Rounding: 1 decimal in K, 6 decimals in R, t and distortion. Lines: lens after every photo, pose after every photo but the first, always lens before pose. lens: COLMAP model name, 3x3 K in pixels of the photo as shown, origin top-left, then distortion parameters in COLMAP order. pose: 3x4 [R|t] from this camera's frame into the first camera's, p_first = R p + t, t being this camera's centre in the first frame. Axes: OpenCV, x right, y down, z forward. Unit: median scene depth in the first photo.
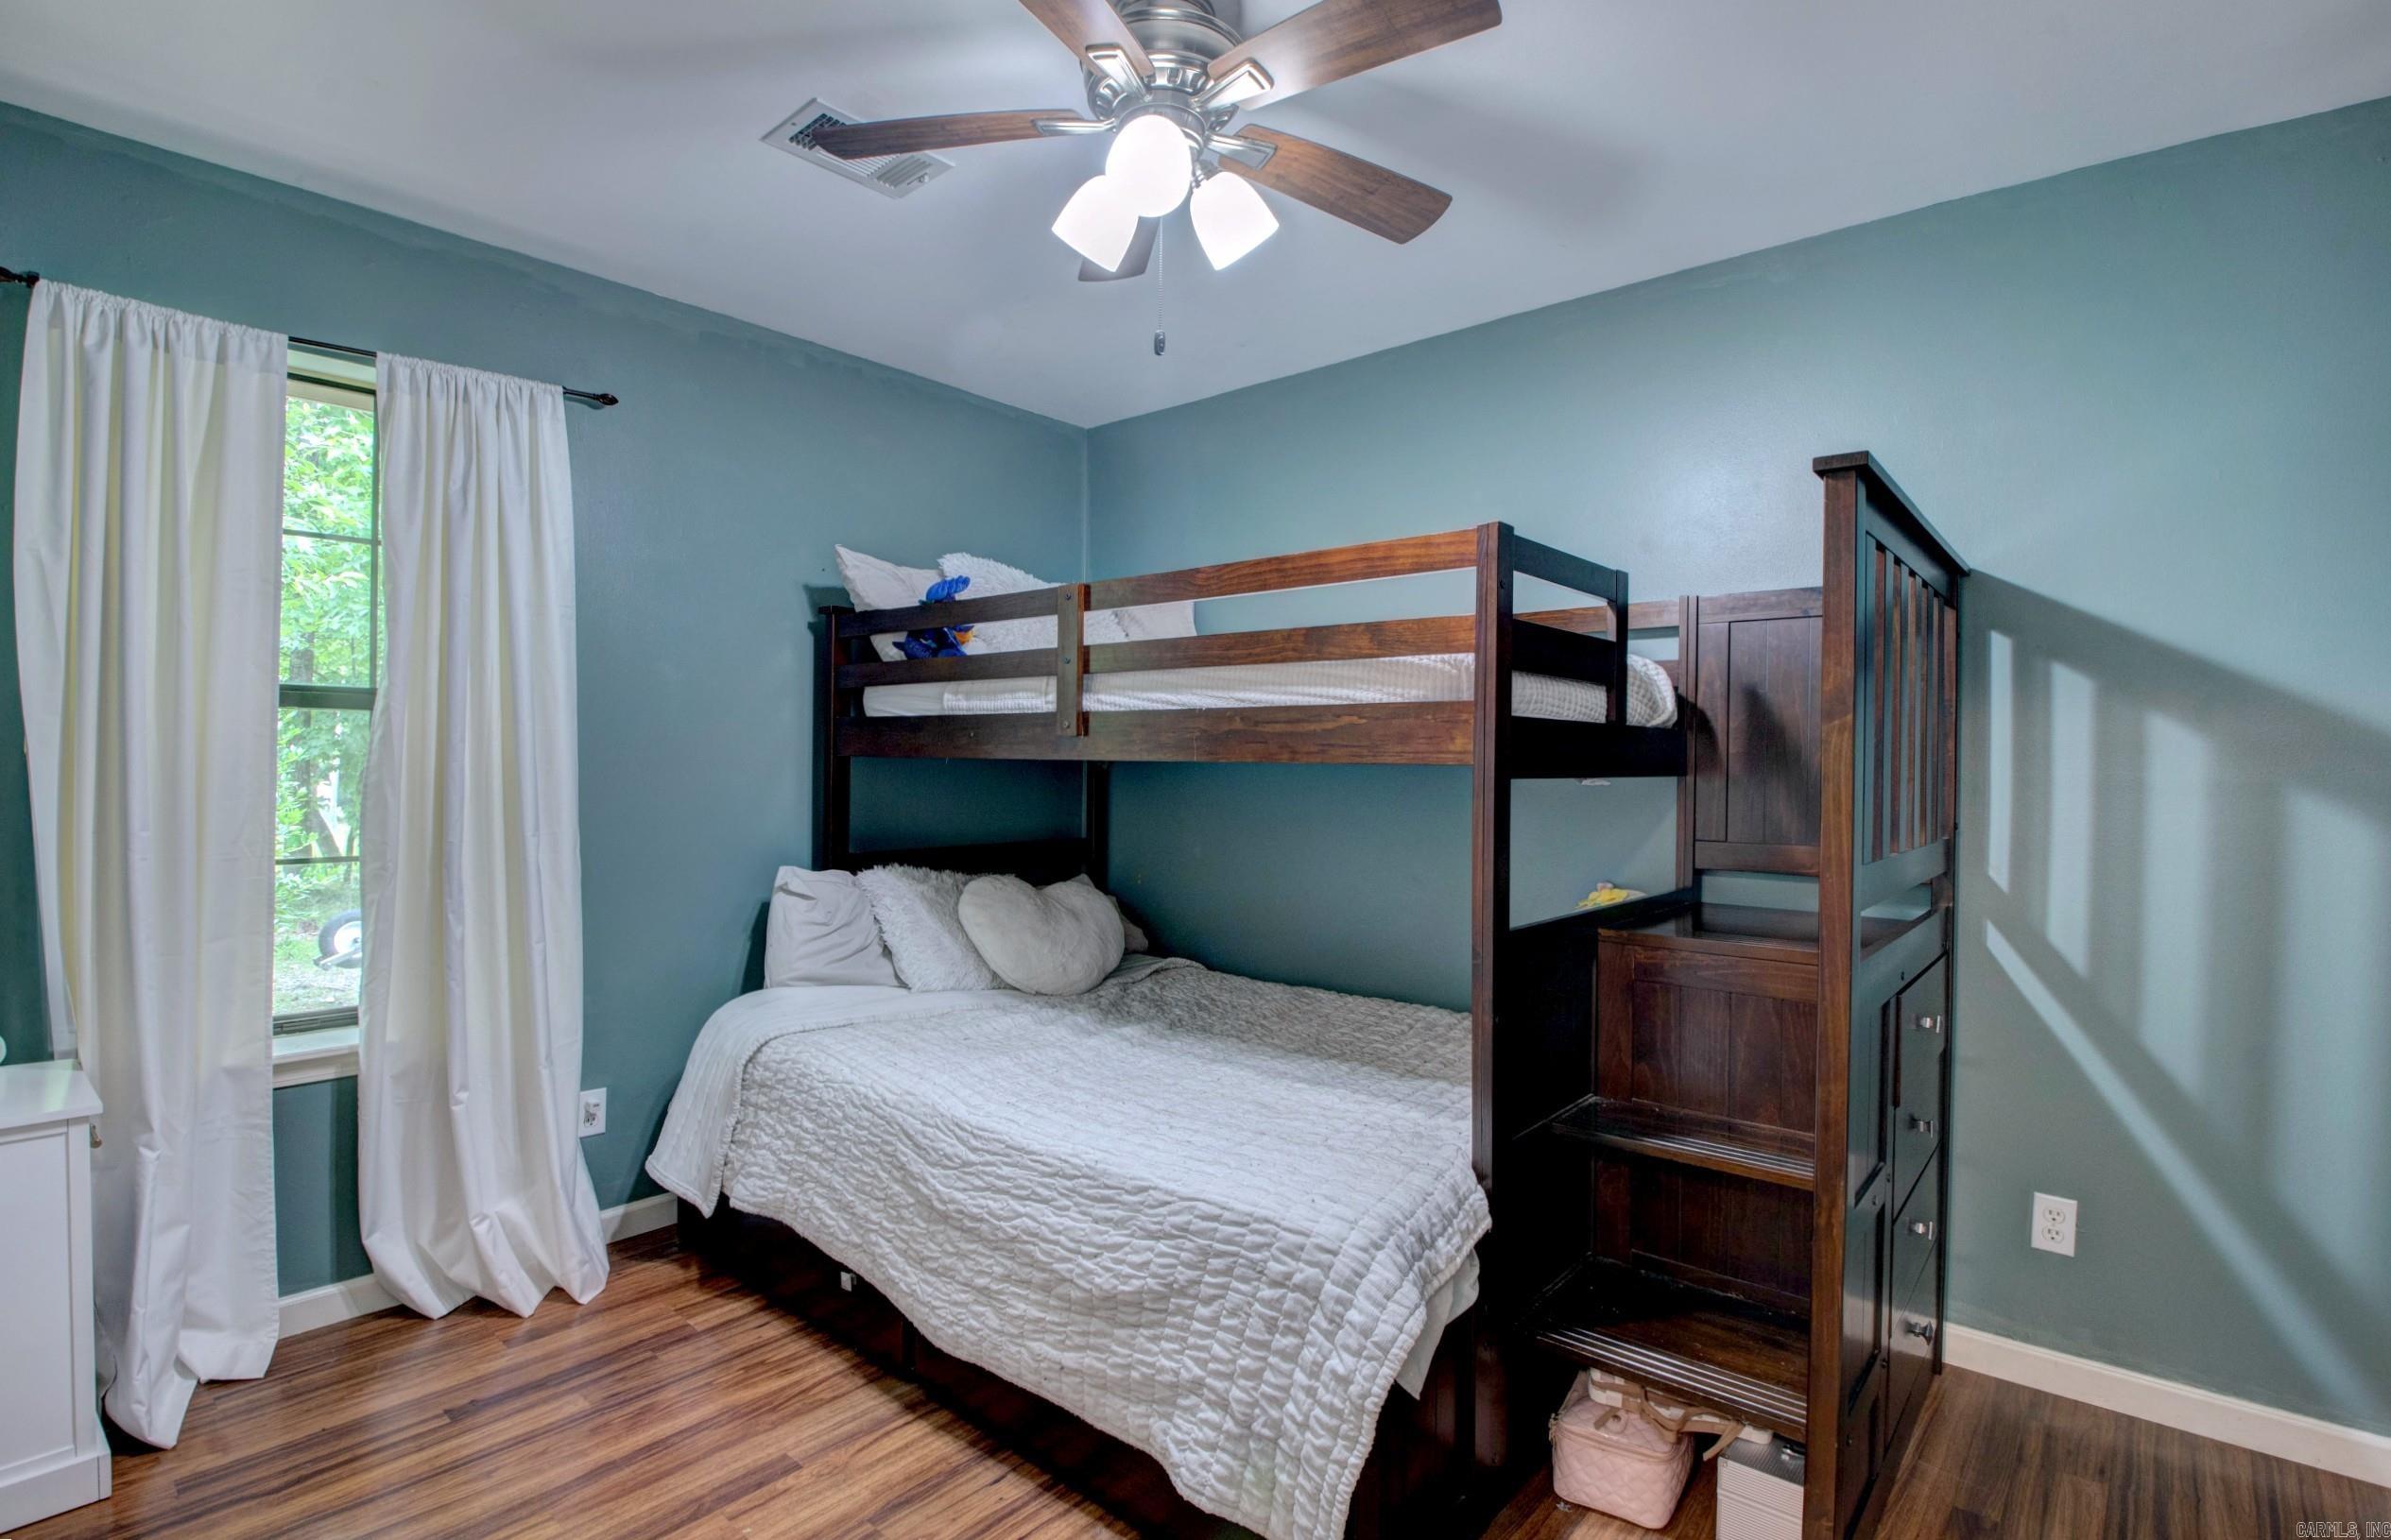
lens RADIAL K [[1118.4, 0, 1182.2], [0, 1118.4, 768.7], [0, 0, 1]] dist [0.012232, -0.022855]
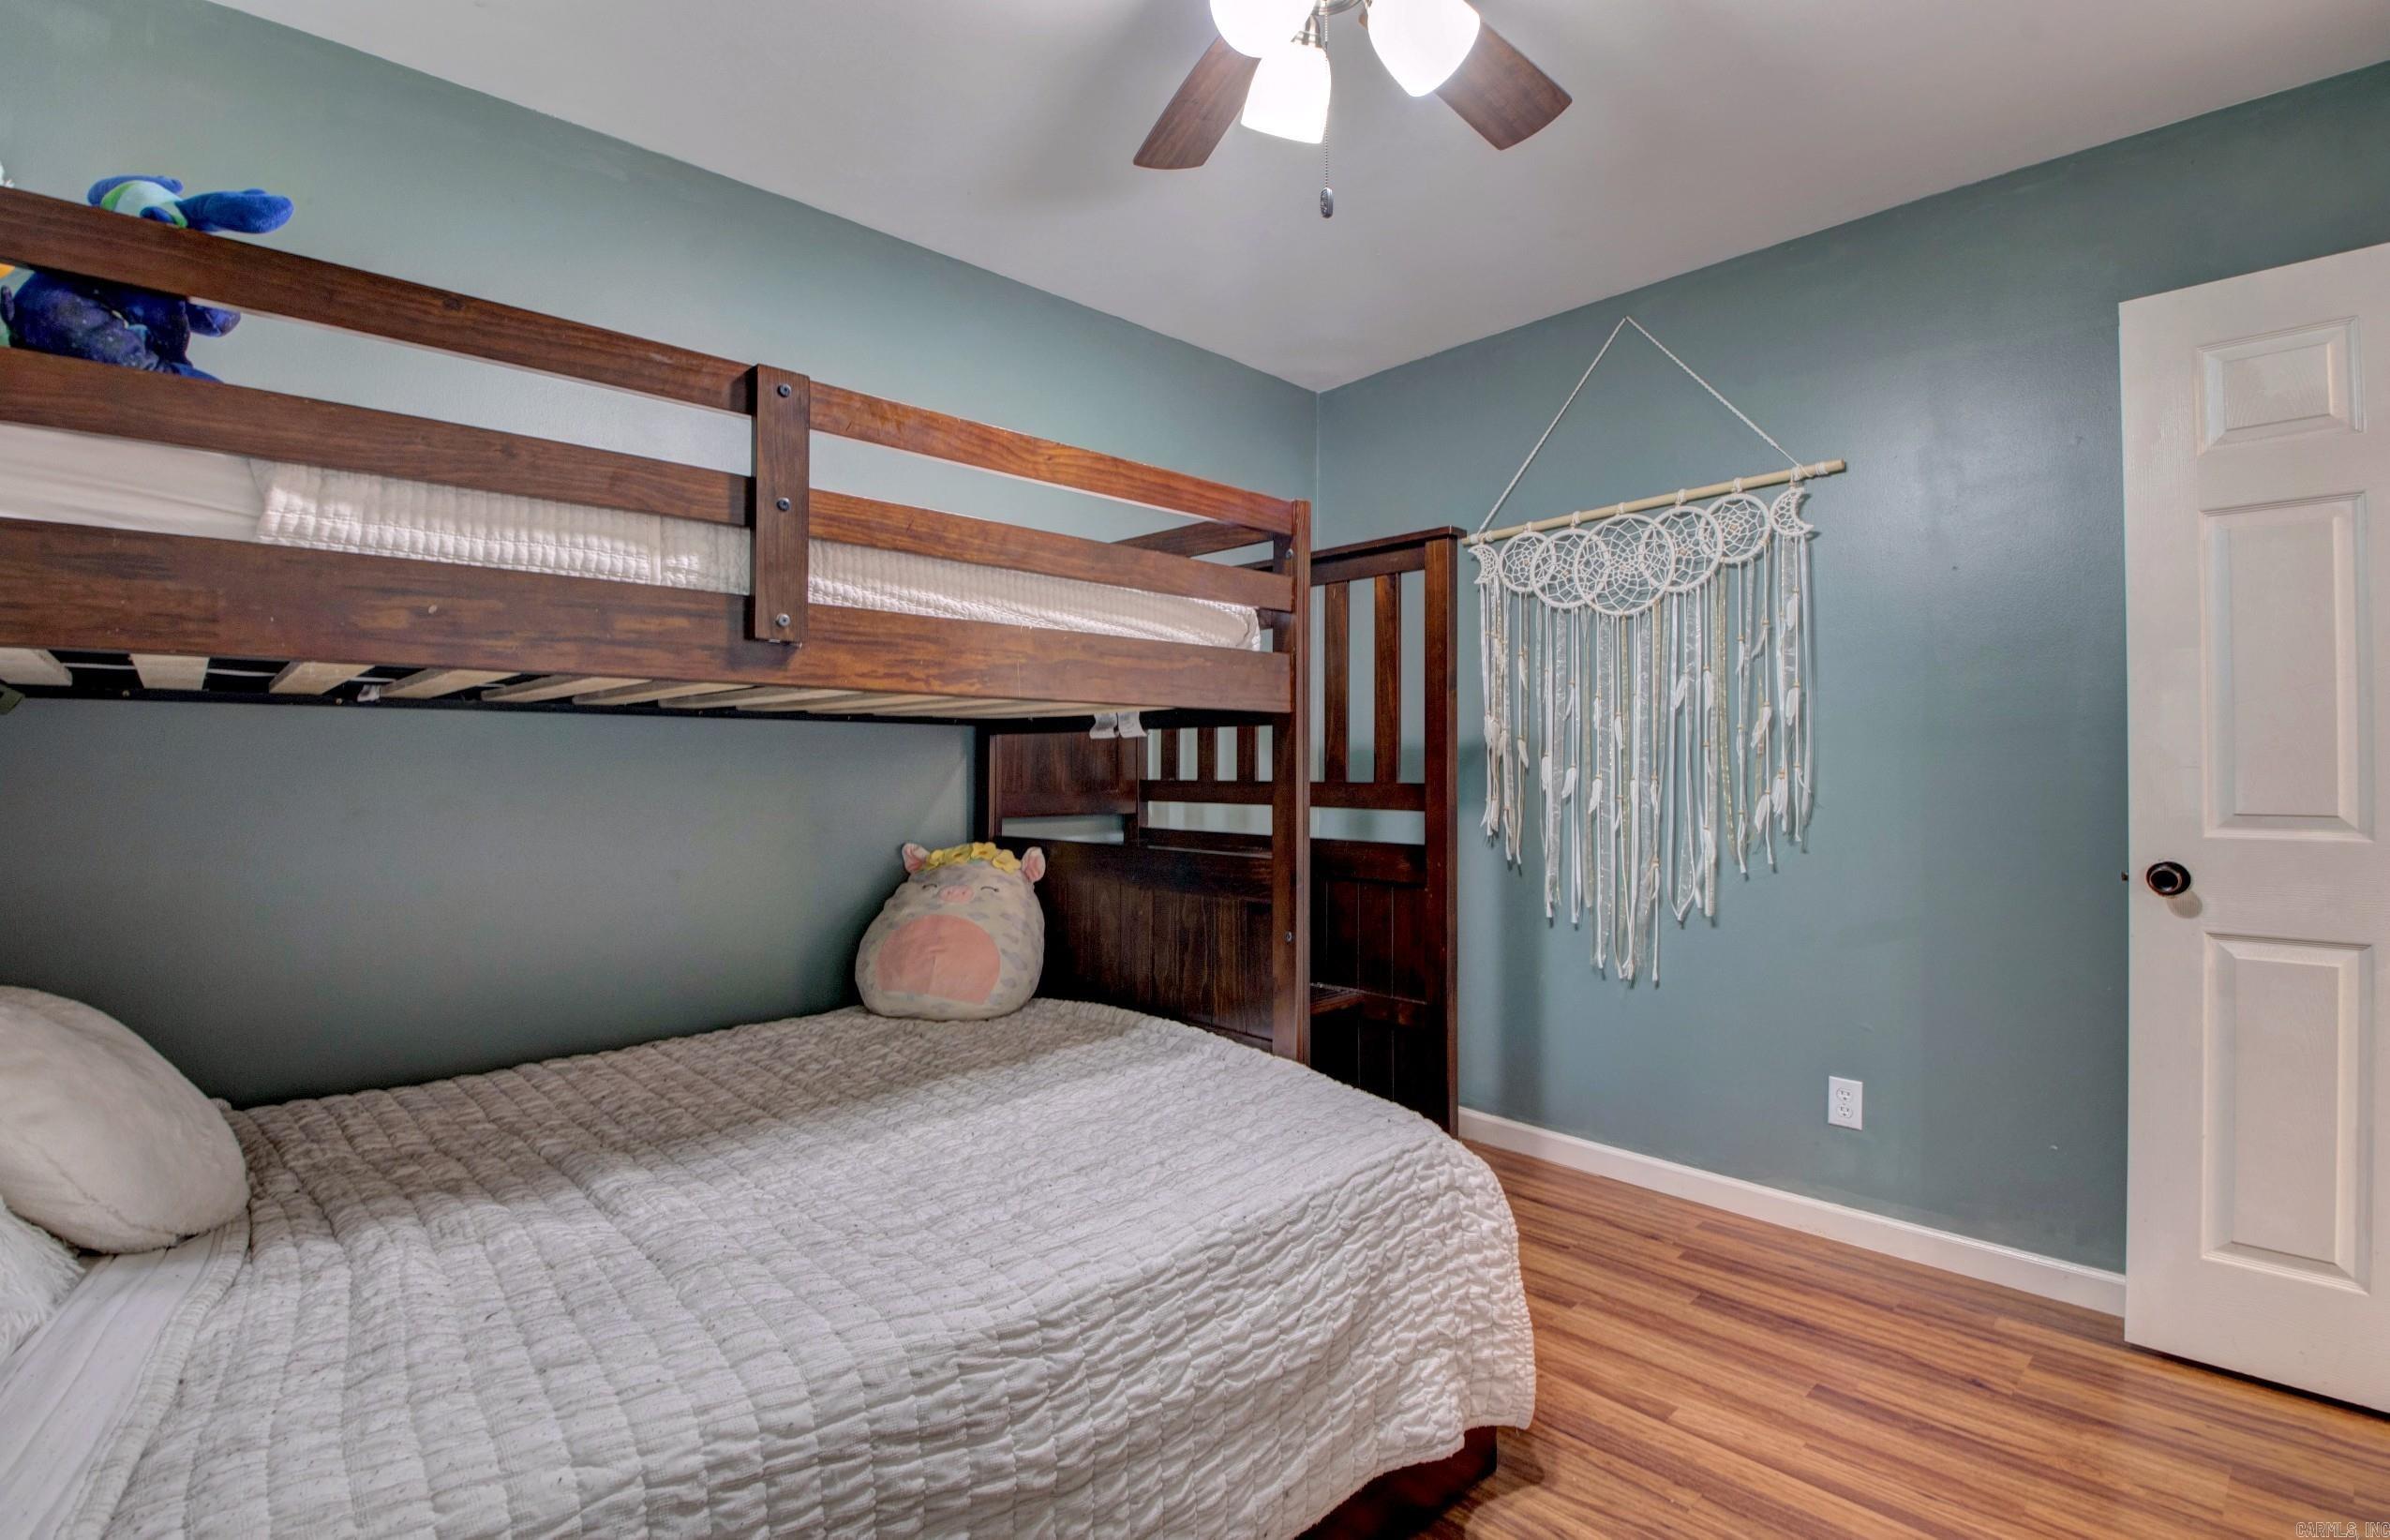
lens RADIAL K [[1118.1, 0, 1183.3], [0, 1118.1, 767.6], [0, 0, 1]] dist [0.012232, -0.022855]
pose [[0.089000, -0.011797, 0.995962, -0.803078], [0.005032, 0.999922, 0.011394, 0.035771], [-0.996019, 0.003998, 0.089053, 0.938212]]
